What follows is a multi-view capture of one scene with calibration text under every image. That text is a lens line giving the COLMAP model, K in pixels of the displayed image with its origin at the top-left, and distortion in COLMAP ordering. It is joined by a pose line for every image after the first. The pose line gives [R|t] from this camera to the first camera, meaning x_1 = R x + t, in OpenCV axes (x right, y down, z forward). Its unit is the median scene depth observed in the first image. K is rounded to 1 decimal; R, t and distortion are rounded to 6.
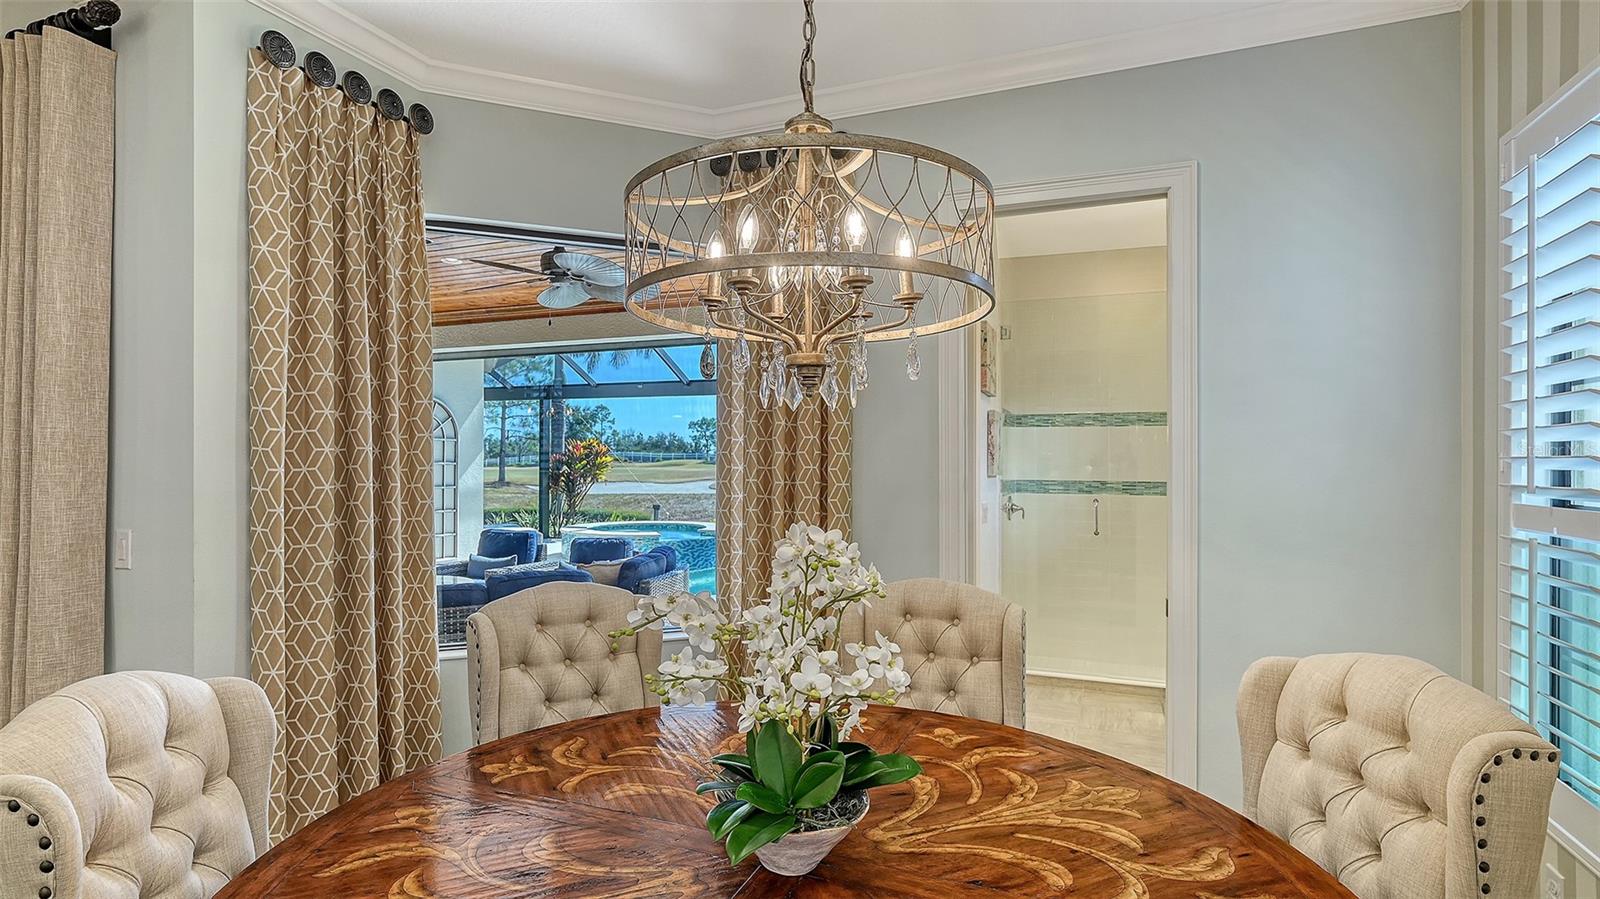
lens RADIAL K [[792.6, 0, 798.6], [0, 792.6, 454.5], [0, 0, 1]] dist [0.001645, 0.000025]
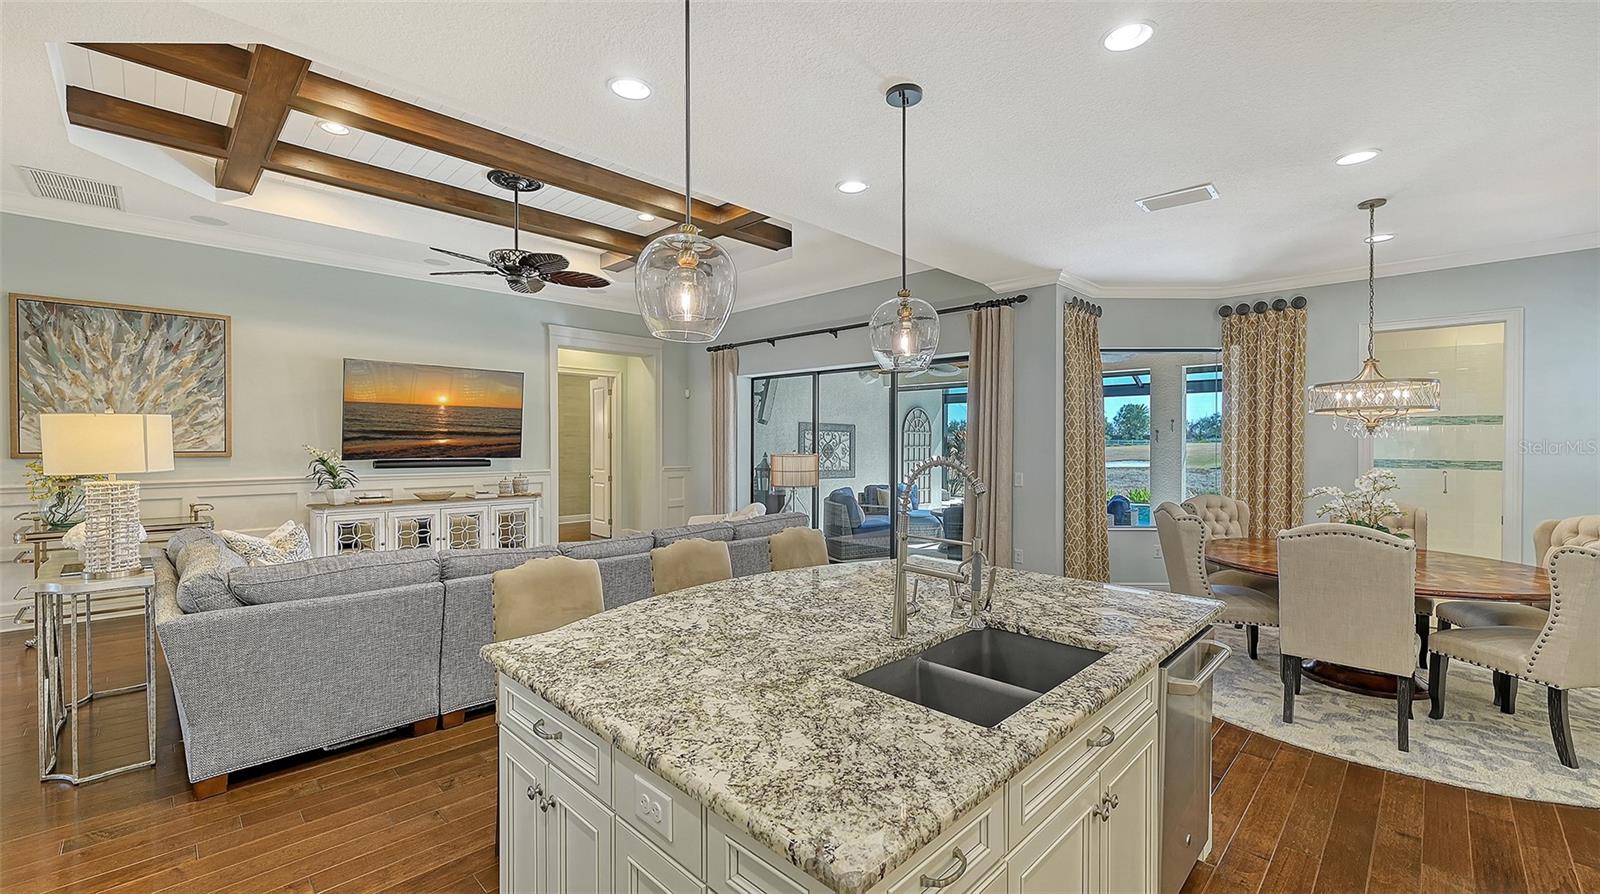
lens RADIAL K [[644.2, 0, 798.6], [0, 644.2, 445.0], [0, 0, 1]] dist [-0.001245, 0.000577]
pose [[0.922030, -0.000388, -0.387118, -0.509683], [0.004968, 0.999929, 0.010829, -0.028006], [0.387087, -0.011908, 0.921966, -1.108104]]
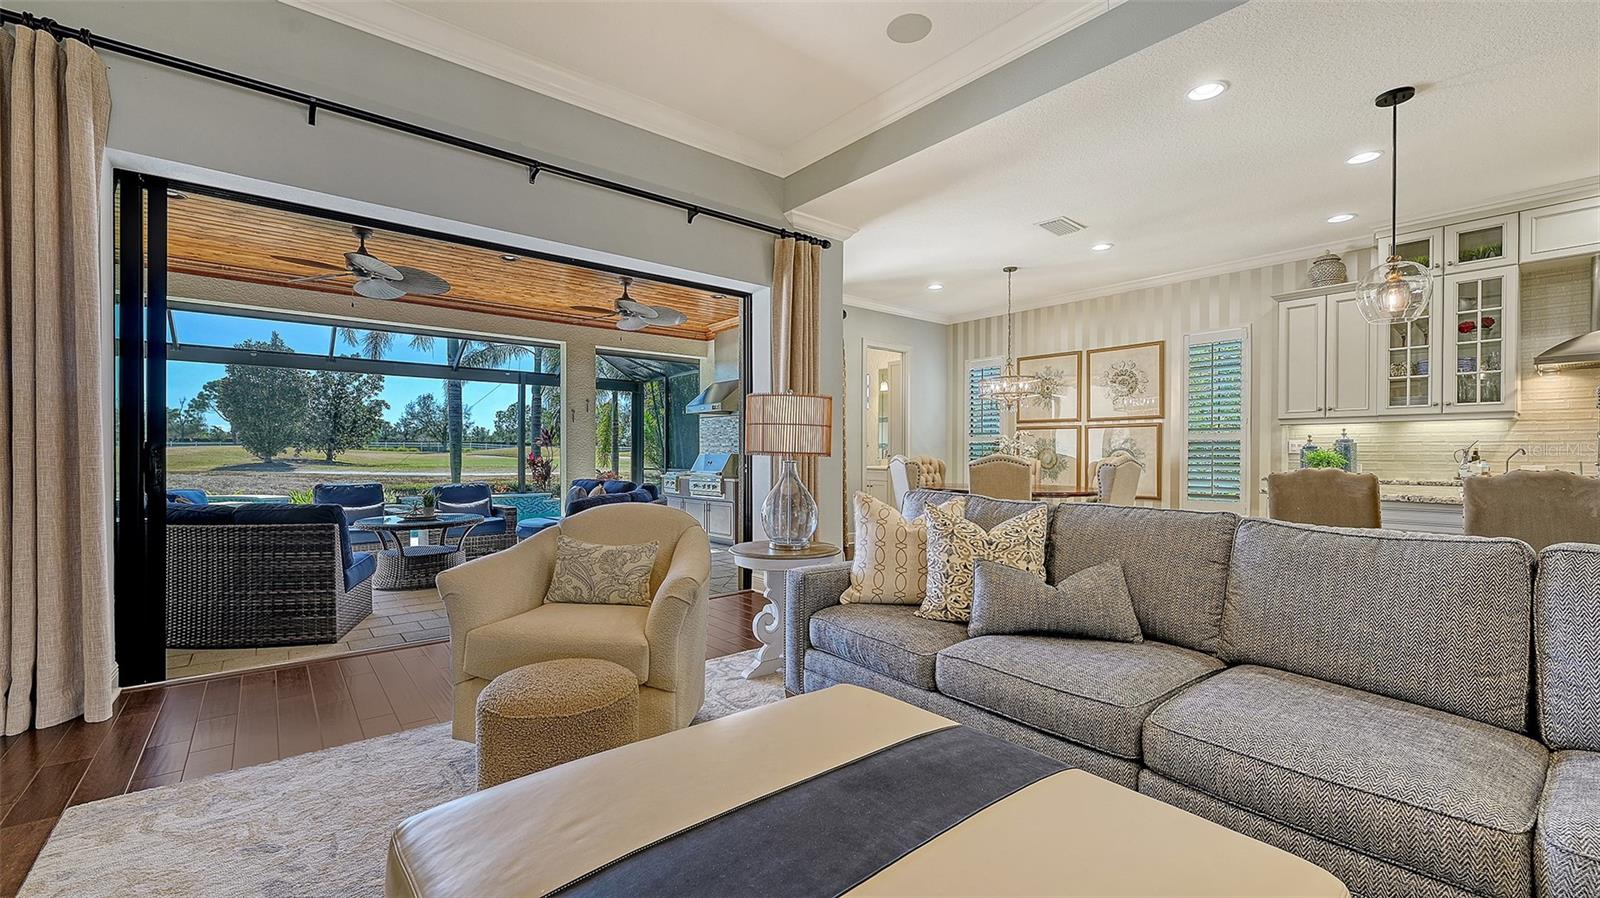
lens RADIAL K [[644.2, 0, 793.0], [0, 644.2, 459.1], [0, 0, 1]] dist [-0.001245, 0.000577]
pose [[0.488499, -0.009791, 0.872509, -2.009734], [-0.011084, 0.999787, 0.017424, 0.091253], [-0.872494, -0.018182, 0.488286, 0.001150]]
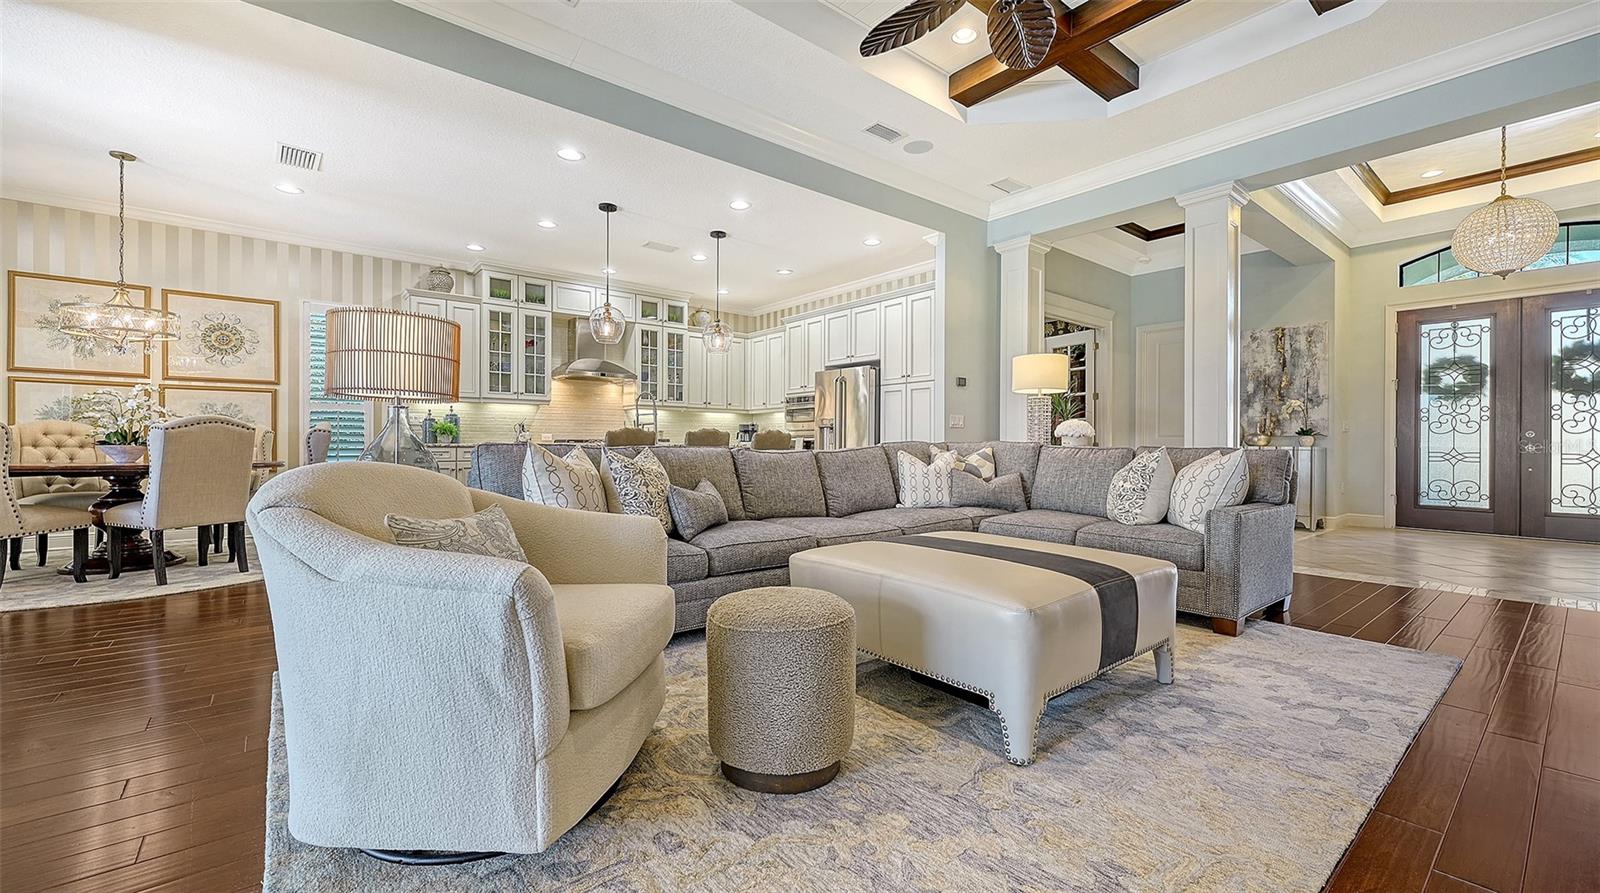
lens RADIAL K [[644.2, 0, 806.9], [0, 644.2, 438.9], [0, 0, 1]] dist [-0.001245, 0.000577]
pose [[-0.881738, -0.004306, 0.471720, -1.926521], [-0.012675, 0.999814, -0.014567, 0.151887], [-0.471569, -0.018824, -0.881628, 0.900982]]
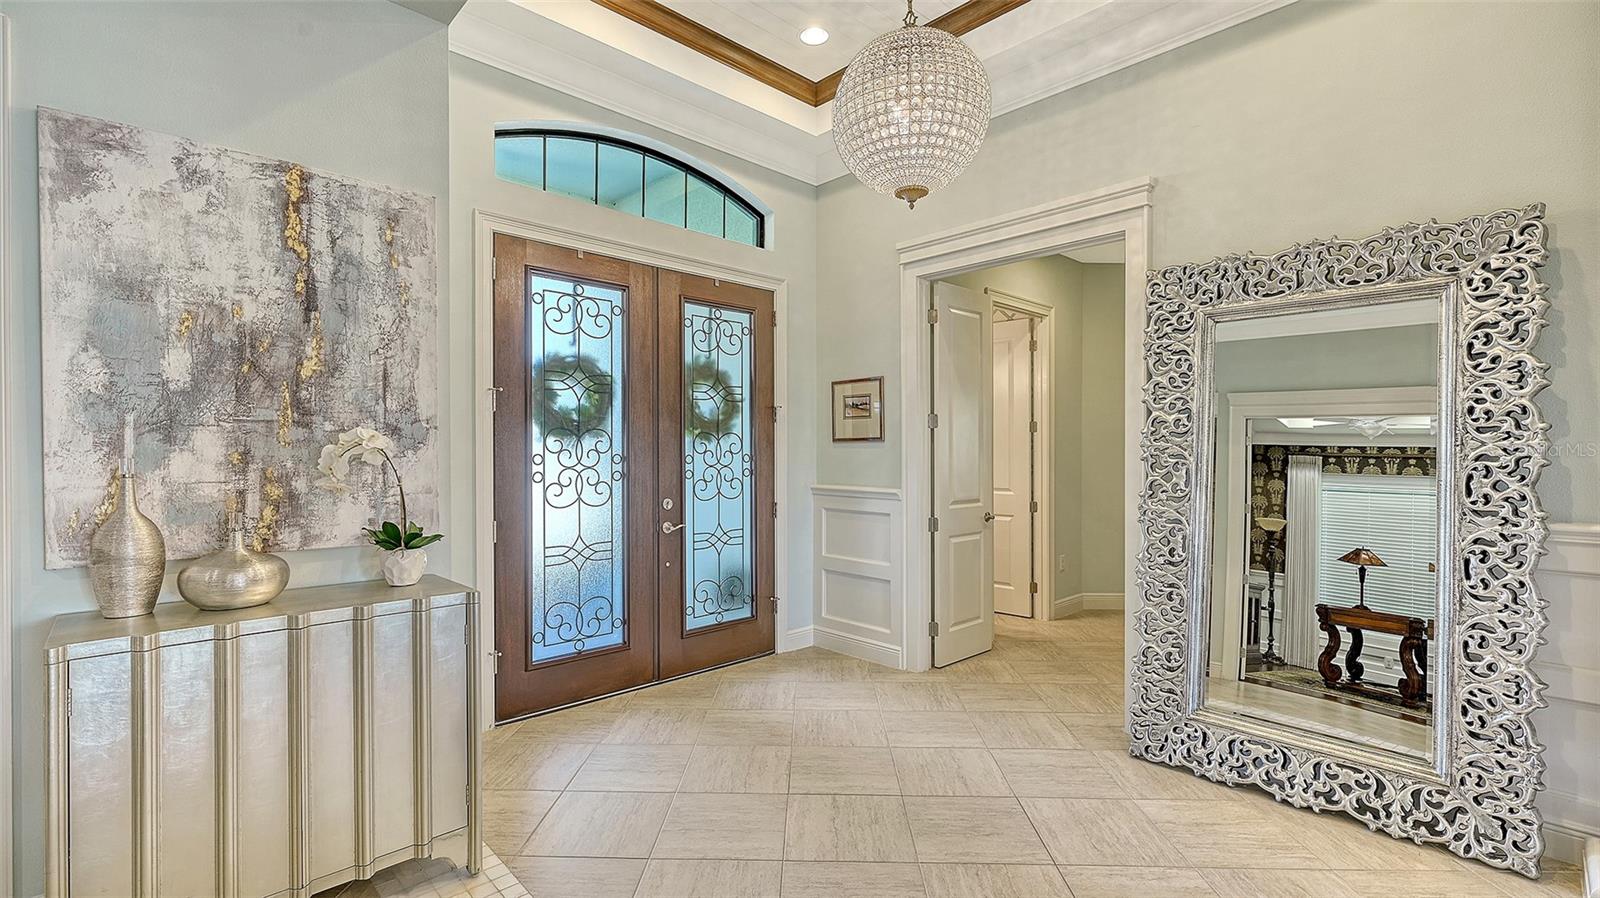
lens RADIAL K [[704.3, 0, 791.4], [0, 704.3, 462.9], [0, 0, 1]] dist [-0.000612, -0.000075]
pose [[-0.405260, 0.012406, -0.914117, -1.884651], [0.006481, 0.999922, 0.010698, -0.000622], [0.914178, -0.001589, -0.405309, -1.103275]]
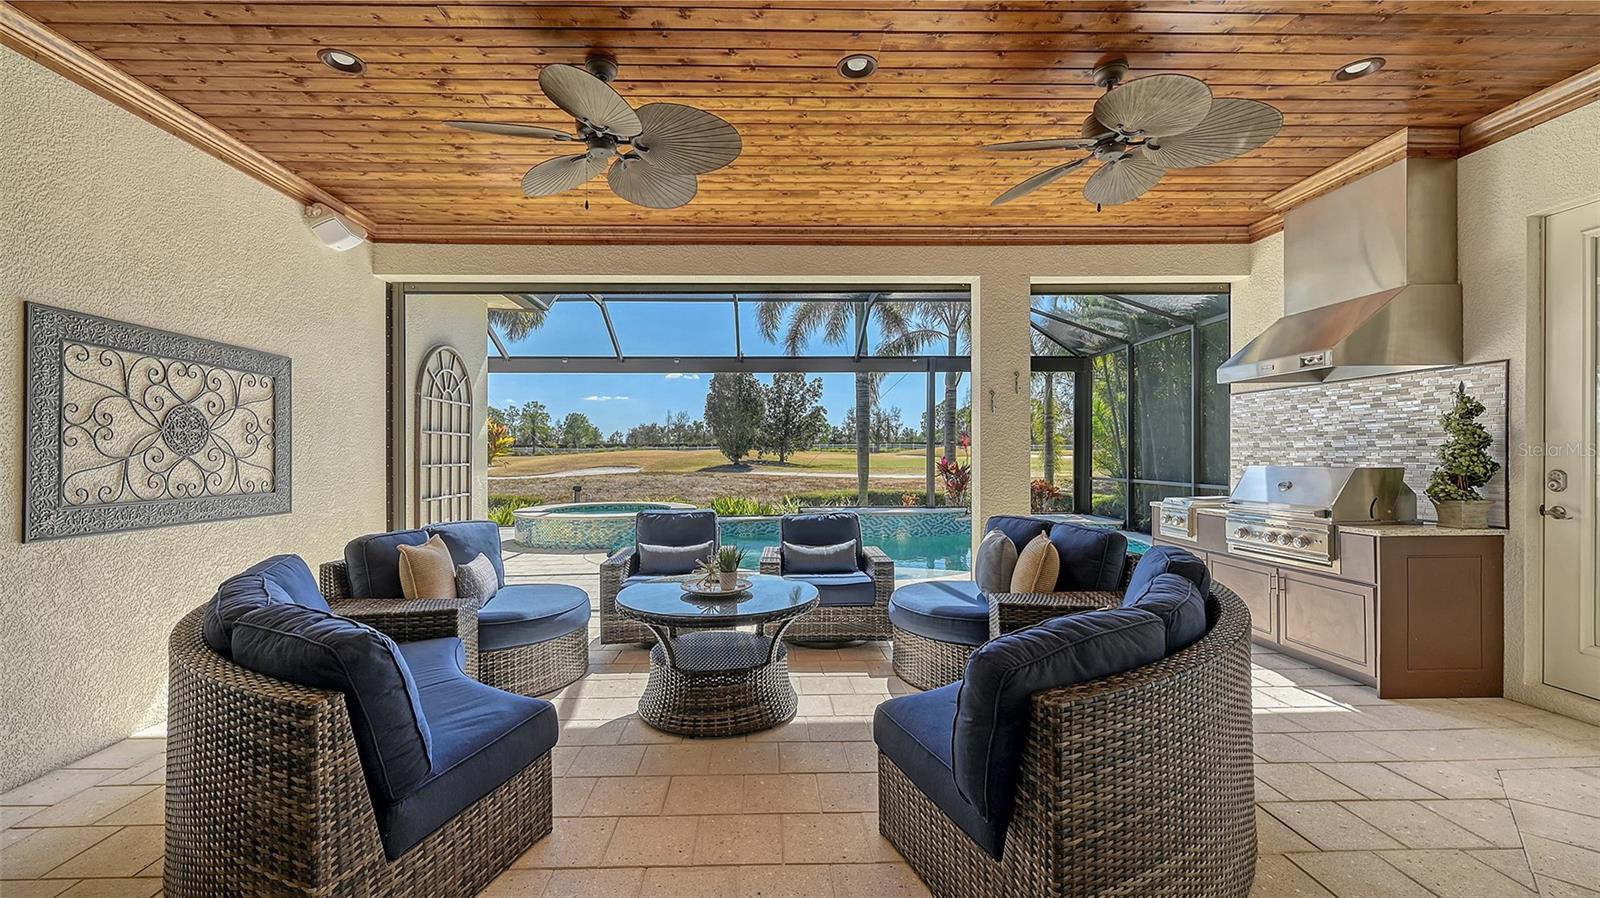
lens RADIAL K [[644.2, 0, 781.5], [0, 644.2, 473.8], [0, 0, 1]] dist [-0.001245, 0.000577]
pose [[0.917181, -0.024004, 0.397747, -1.246839], [0.006913, 0.998992, 0.044349, 0.074152], [-0.398410, -0.037926, 0.916423, 0.835094]]
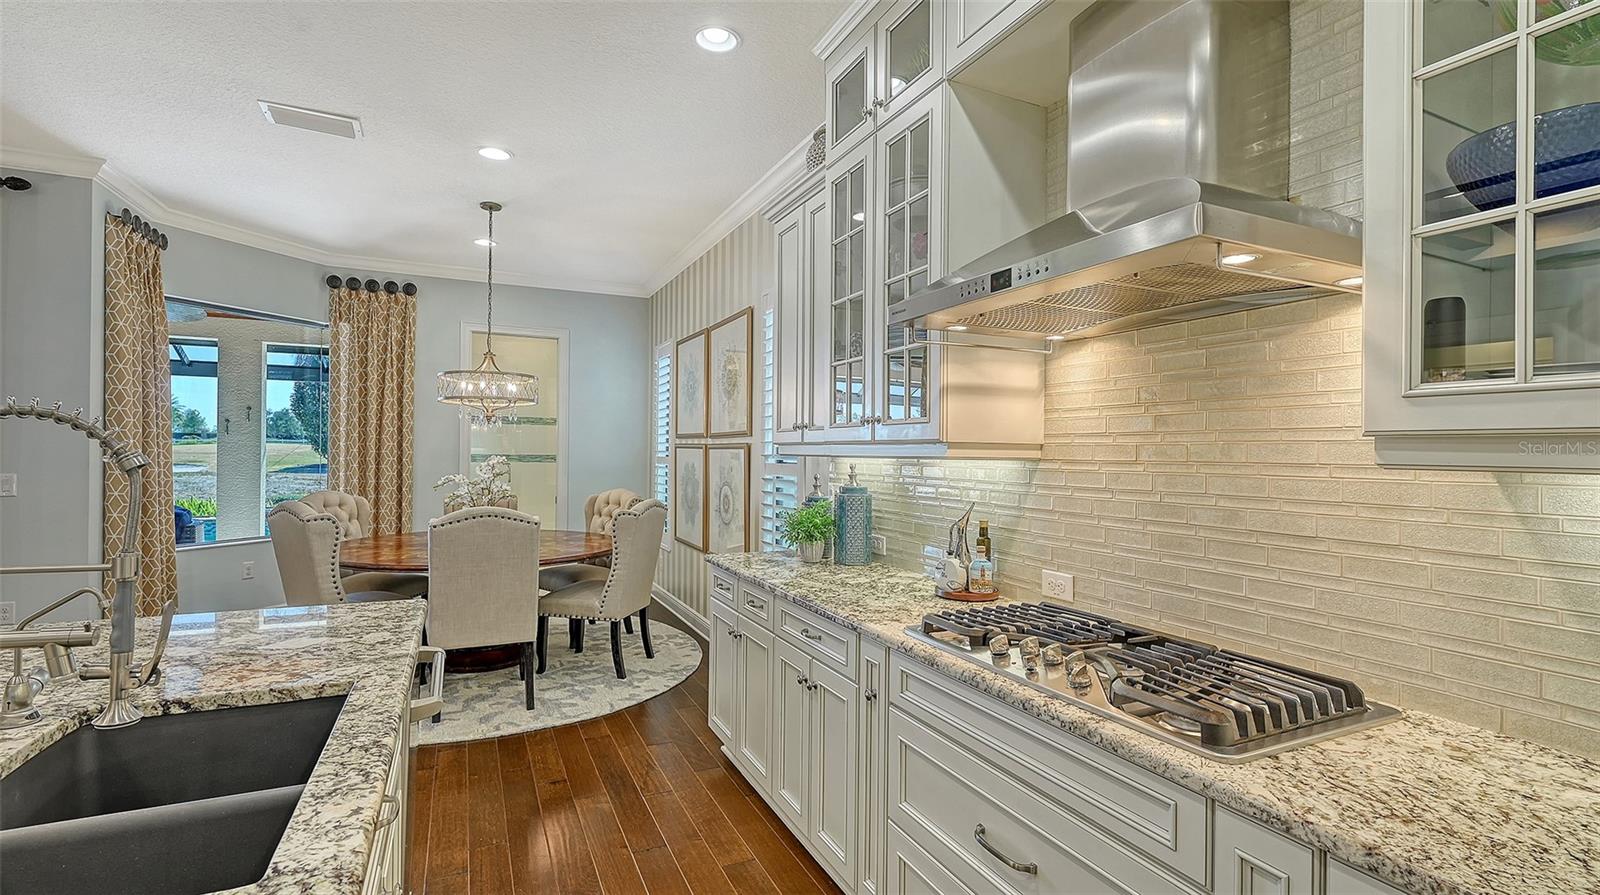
lens RADIAL K [[717.7, 0, 797.8], [0, 717.7, 448.6], [0, 0, 1]] dist [-0.004317, -0.000818]
pose [[0.685826, 0.005389, 0.727745, -0.597345], [-0.015043, 0.999864, 0.006772, 0.000098], [-0.727610, -0.015592, 0.685814, -1.000987]]
